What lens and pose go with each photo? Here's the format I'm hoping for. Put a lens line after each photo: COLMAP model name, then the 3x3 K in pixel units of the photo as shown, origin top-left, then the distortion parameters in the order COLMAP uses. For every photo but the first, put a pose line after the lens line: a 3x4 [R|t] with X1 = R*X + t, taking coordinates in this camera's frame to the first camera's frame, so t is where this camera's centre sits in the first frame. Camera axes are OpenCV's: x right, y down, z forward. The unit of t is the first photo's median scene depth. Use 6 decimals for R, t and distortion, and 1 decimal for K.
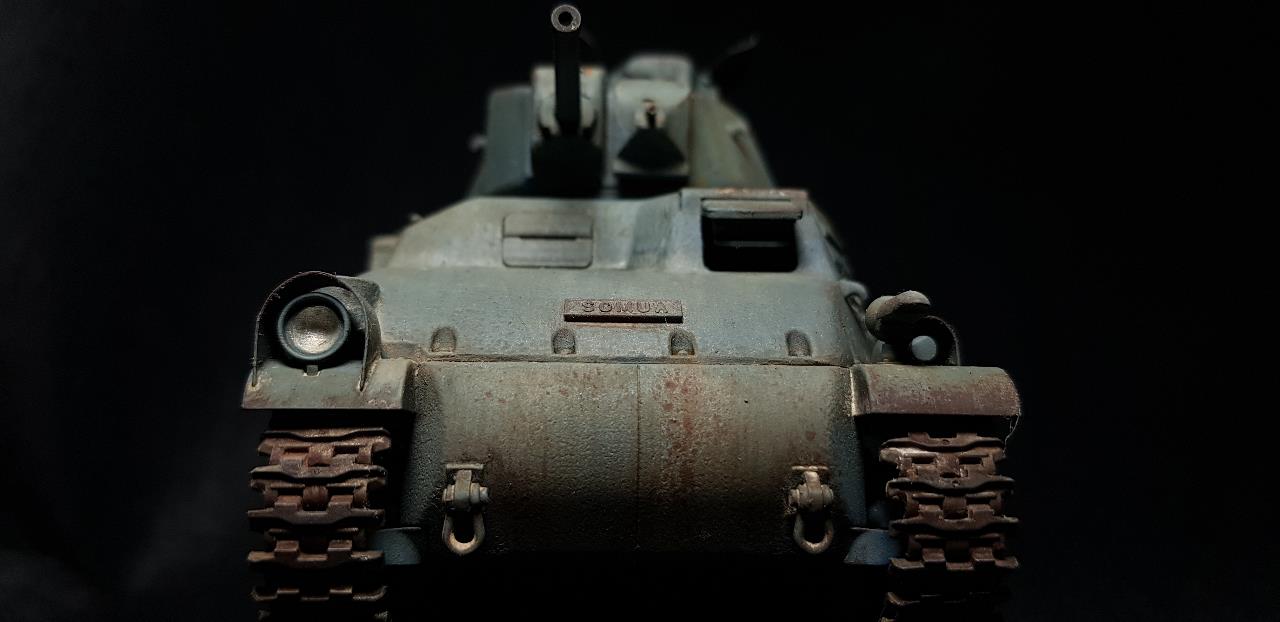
lens RADIAL K [[1047.0, 0, 650.9], [0, 1047.0, 302.6], [0, 0, 1]] dist [0.191579, -0.661011]
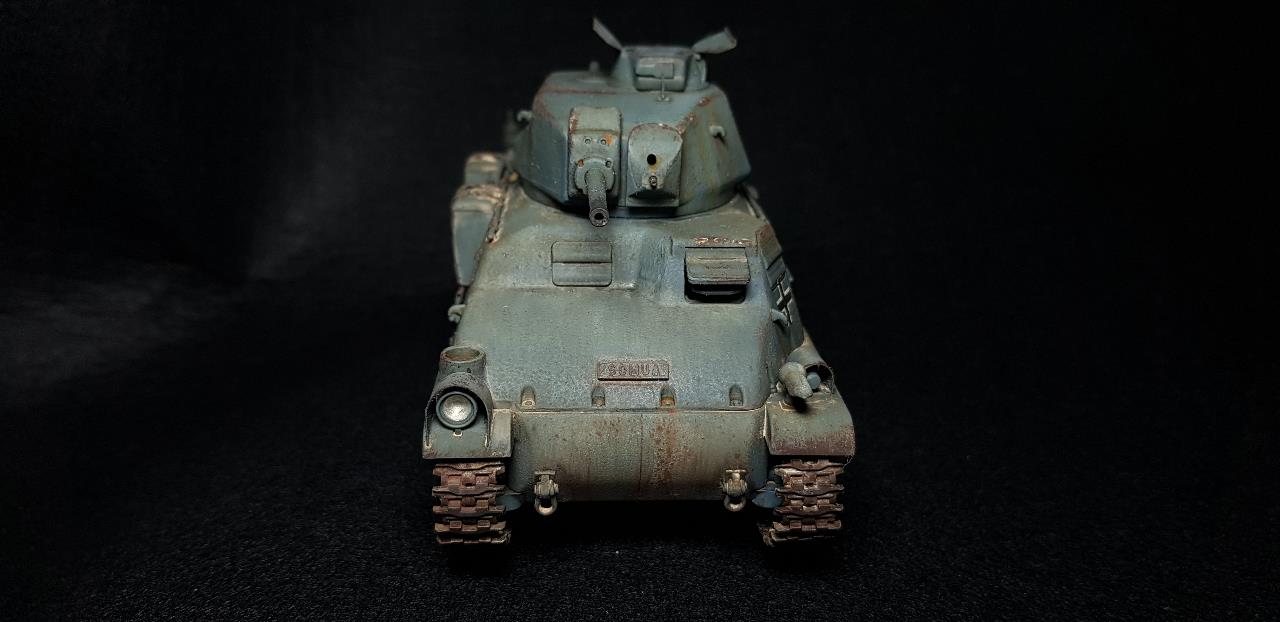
lens RADIAL K [[1047.0, 0, 650.9], [0, 1047.0, 302.6], [0, 0, 1]] dist [0.191579, -0.661011]
pose [[0.999656, 0.022738, 0.013103, -0.024005], [-0.026240, 0.858176, 0.512685, -1.000648], [0.000413, -0.512853, 0.858477, -0.393121]]
